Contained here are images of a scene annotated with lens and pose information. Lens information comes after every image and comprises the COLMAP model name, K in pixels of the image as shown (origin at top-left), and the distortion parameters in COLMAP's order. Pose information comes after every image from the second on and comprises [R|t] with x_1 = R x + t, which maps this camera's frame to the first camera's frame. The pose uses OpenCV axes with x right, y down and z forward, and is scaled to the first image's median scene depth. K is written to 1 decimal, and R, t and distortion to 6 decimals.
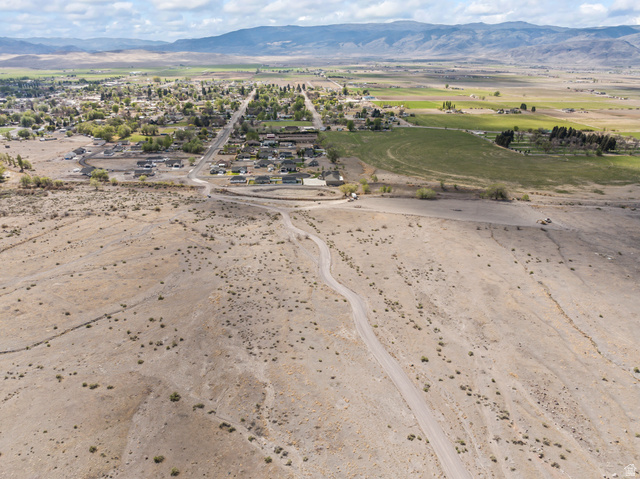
lens RADIAL K [[461.9, 0, 320.0], [0, 461.9, 239.5], [0, 0, 1]] dist [-0.045089, 0.001660]
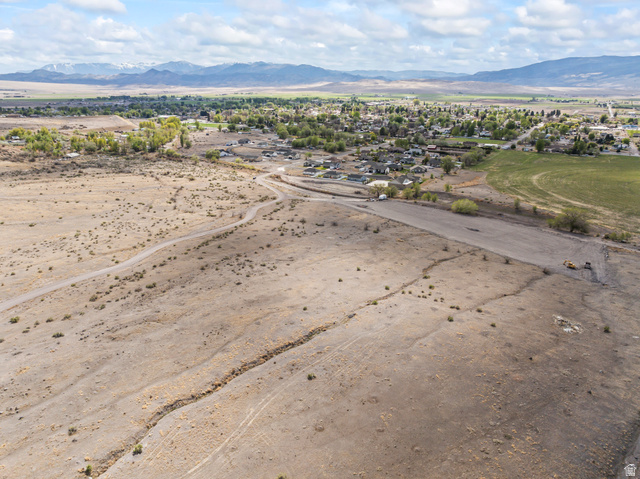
lens RADIAL K [[461.9, 0, 320.0], [0, 461.9, 239.5], [0, 0, 1]] dist [-0.045089, 0.001660]
pose [[0.803135, 0.185972, -0.566028, 0.441425], [-0.226043, 0.974117, -0.000680, 0.003011], [0.551251, 0.128493, 0.824385, 0.259199]]
